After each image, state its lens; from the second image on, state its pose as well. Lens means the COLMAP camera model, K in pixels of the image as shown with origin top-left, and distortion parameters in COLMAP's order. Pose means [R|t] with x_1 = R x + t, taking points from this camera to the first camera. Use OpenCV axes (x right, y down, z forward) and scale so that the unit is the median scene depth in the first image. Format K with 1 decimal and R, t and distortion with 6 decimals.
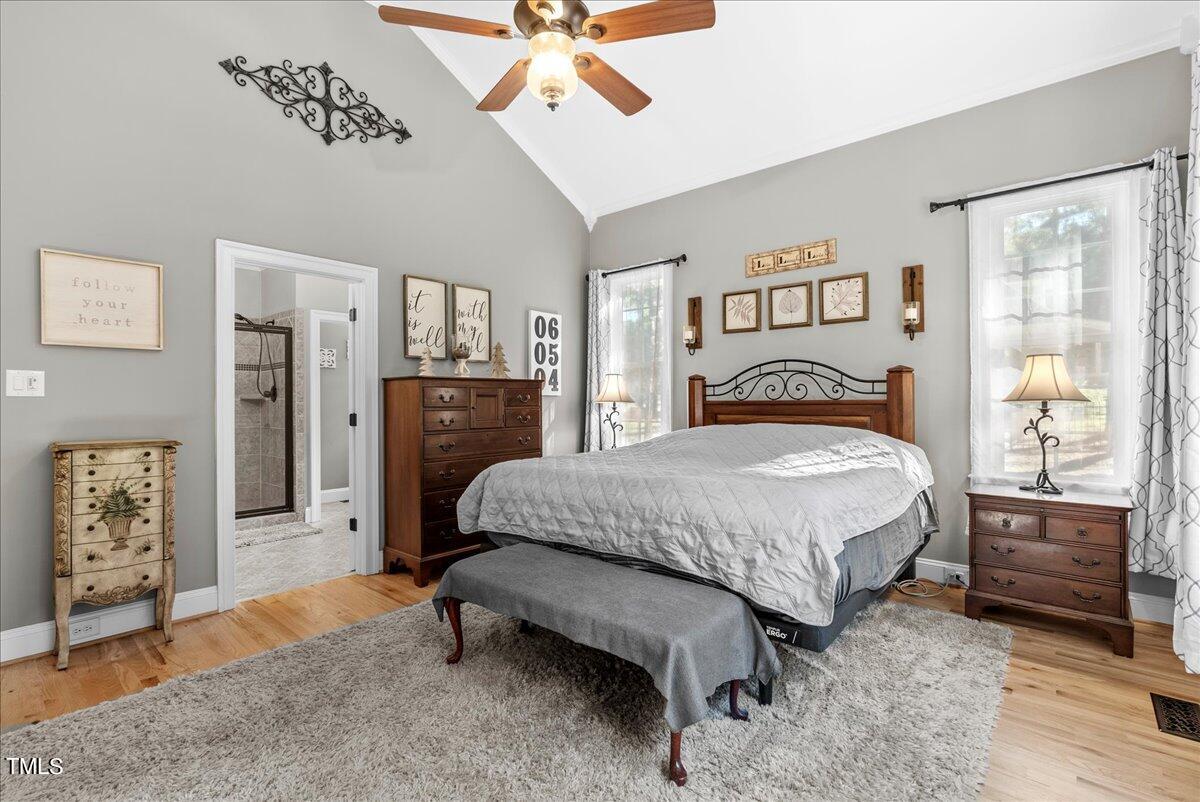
lens RADIAL K [[546.9, 0, 603.2], [0, 546.9, 405.6], [0, 0, 1]] dist [-0.011354, 0.002558]
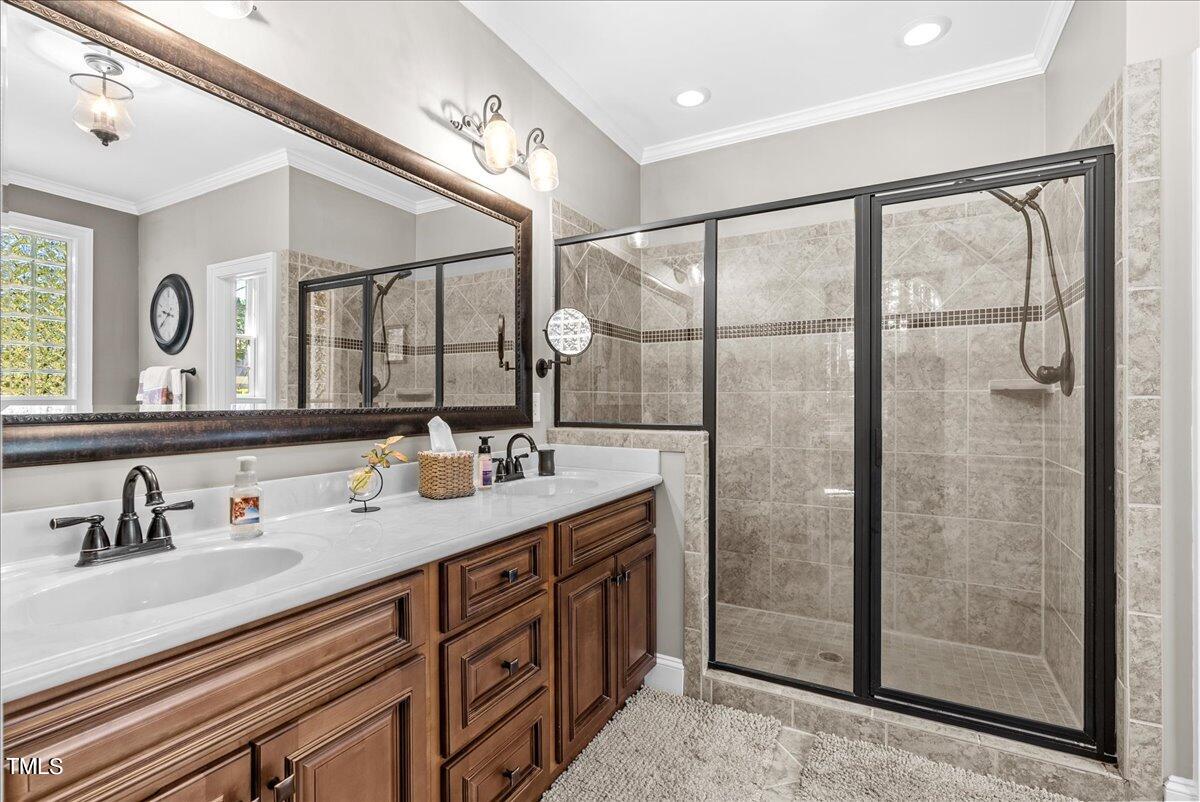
lens RADIAL K [[546.9, 0, 603.2], [0, 546.9, 403.4], [0, 0, 1]] dist [-0.011354, 0.002558]
pose [[0.212958, 0.001176, -0.977061, -0.339101], [-0.003156, 0.999995, 0.000515, -0.001524], [0.977056, 0.002974, 0.212960, 0.662018]]
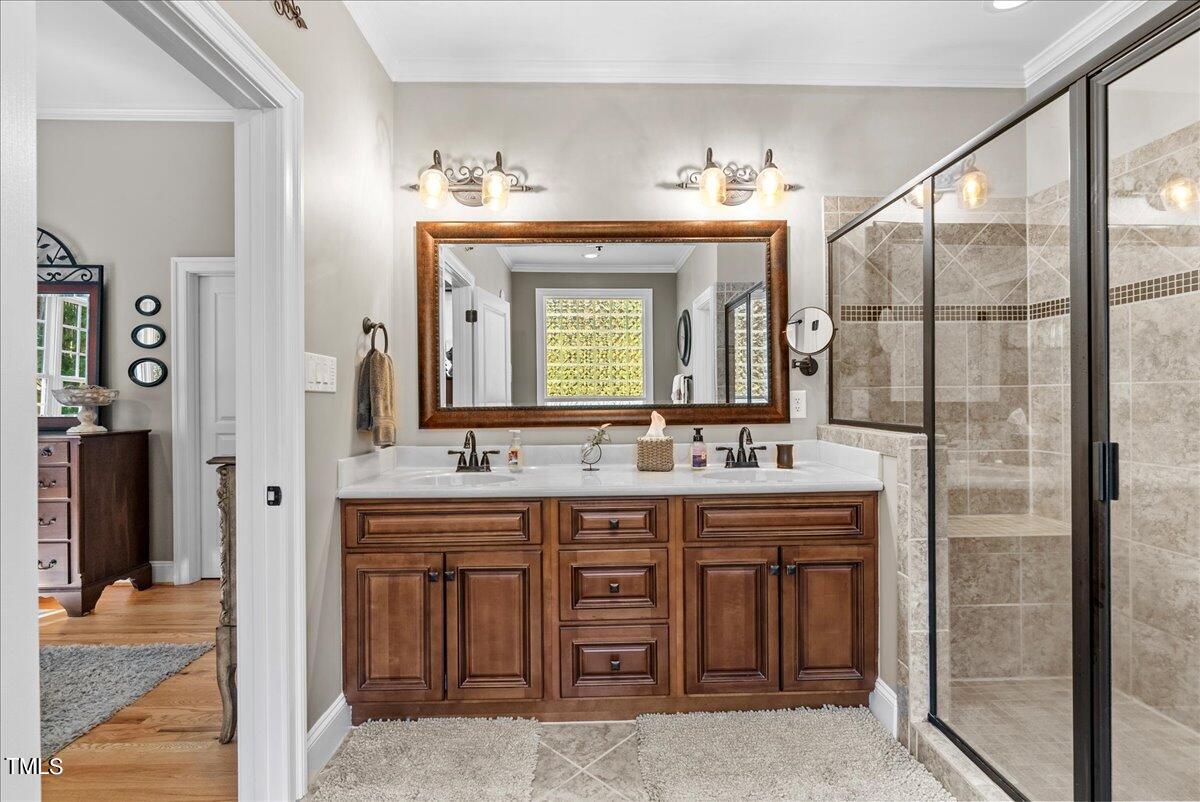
lens RADIAL K [[546.9, 0, 608.2], [0, 546.9, 400.2], [0, 0, 1]] dist [-0.011354, 0.002558]
pose [[-0.734081, 0.007323, -0.679023, -0.347918], [0.005125, 0.999973, 0.005244, -0.004778], [0.679043, 0.000369, -0.734098, 0.932327]]
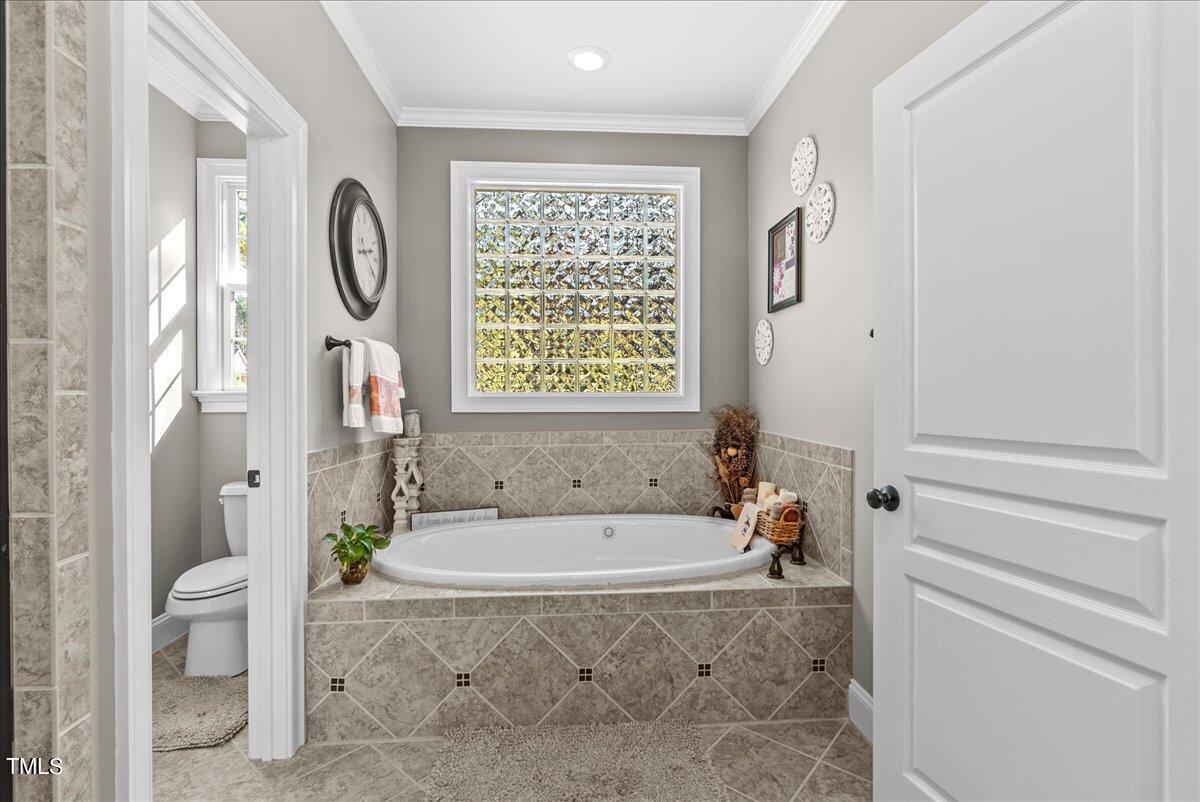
lens RADIAL K [[546.9, 0, 609.4], [0, 546.9, 399.7], [0, 0, 1]] dist [-0.011354, 0.002558]
pose [[0.704504, -0.004801, 0.709684, -0.554698], [0.004911, 0.999986, 0.001890, -0.002523], [-0.709683, 0.002154, 0.704518, 0.737480]]
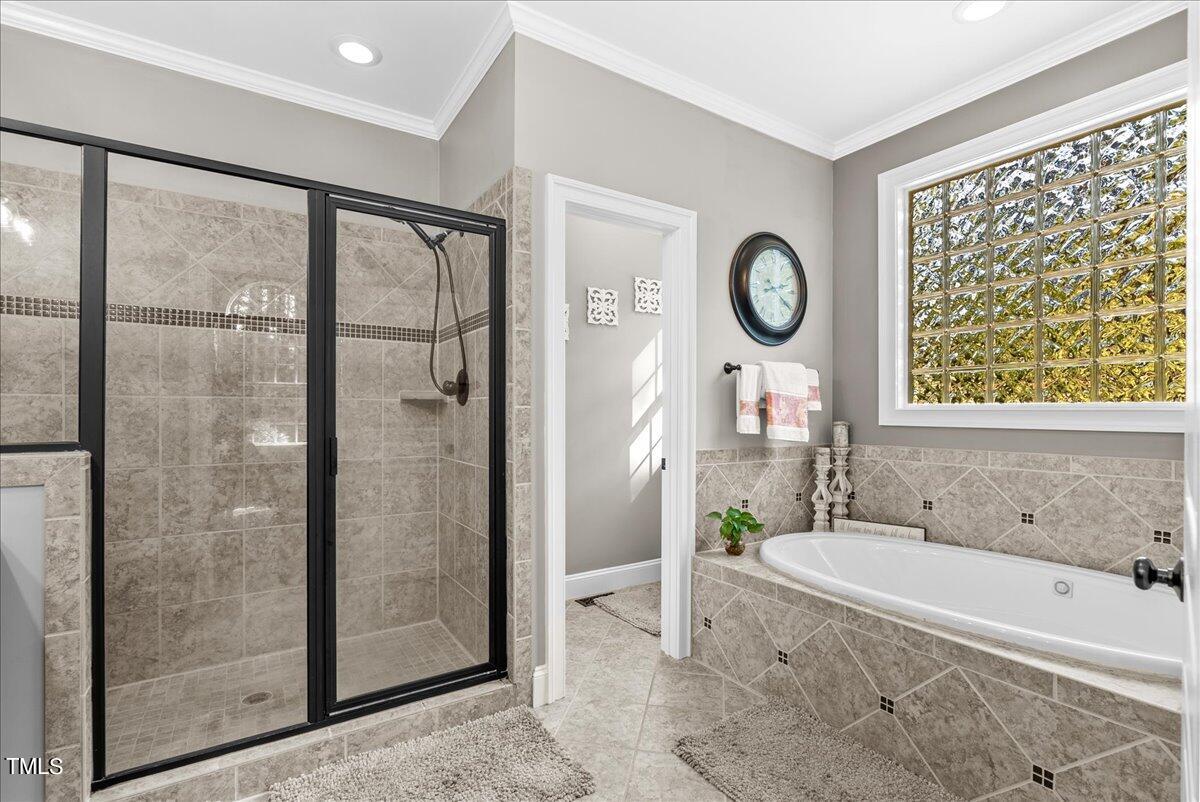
lens RADIAL K [[546.9, 0, 605.9], [0, 546.9, 413.0], [0, 0, 1]] dist [-0.011354, 0.002558]
pose [[0.961709, 0.002763, -0.274060, -0.386547], [-0.002691, 0.999996, 0.000639, -0.001435], [0.274061, 0.000123, 0.961712, 0.629780]]
